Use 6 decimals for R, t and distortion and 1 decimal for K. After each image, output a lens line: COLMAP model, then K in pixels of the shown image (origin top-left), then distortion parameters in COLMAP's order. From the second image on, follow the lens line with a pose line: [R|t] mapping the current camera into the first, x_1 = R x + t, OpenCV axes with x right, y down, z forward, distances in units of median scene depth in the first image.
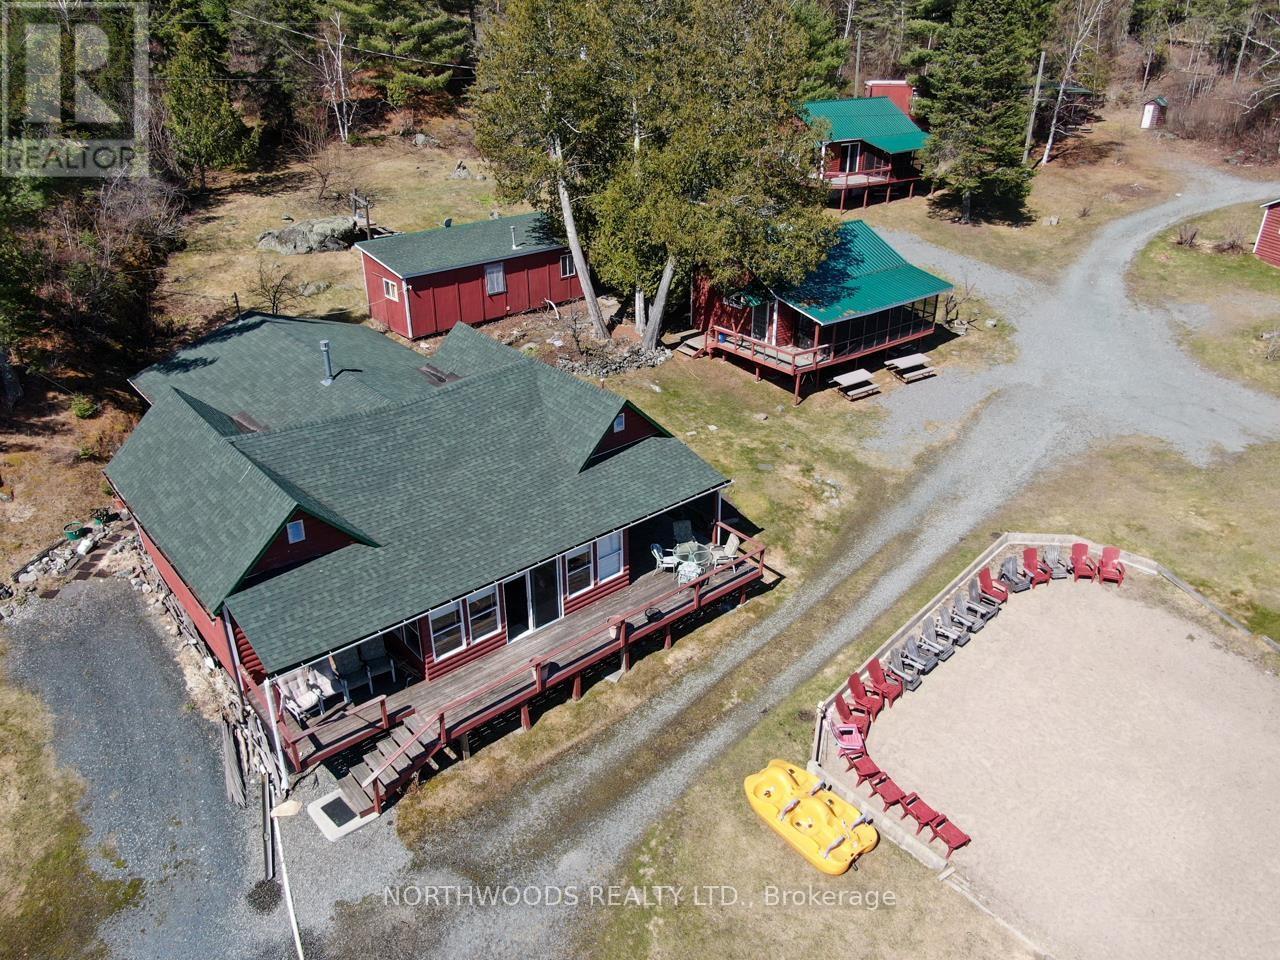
lens RADIAL K [[919.7, 0, 640.0], [0, 919.7, 480.0], [0, 0, 1]] dist [-0.017189, 0.001198]
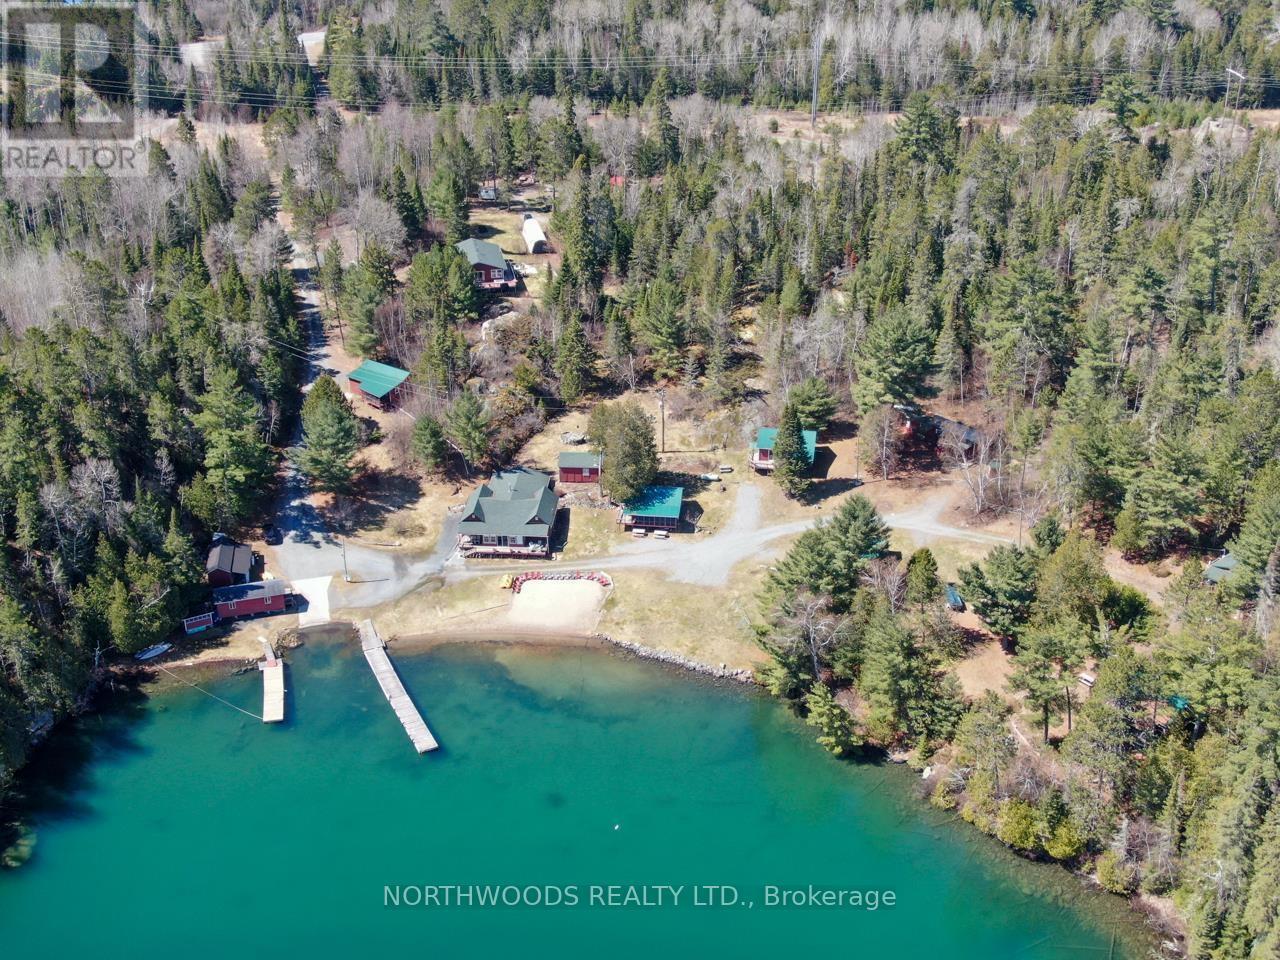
lens RADIAL K [[1466.7, 0, 640.0], [0, 1466.7, 480.0], [0, 0, 1]] dist [0.020746, -0.013276]
pose [[0.709049, 0.321579, -0.627563, 4.360787], [-0.319943, 0.939795, 0.120089, -1.144455], [0.628399, 0.115635, 0.769248, -3.978363]]
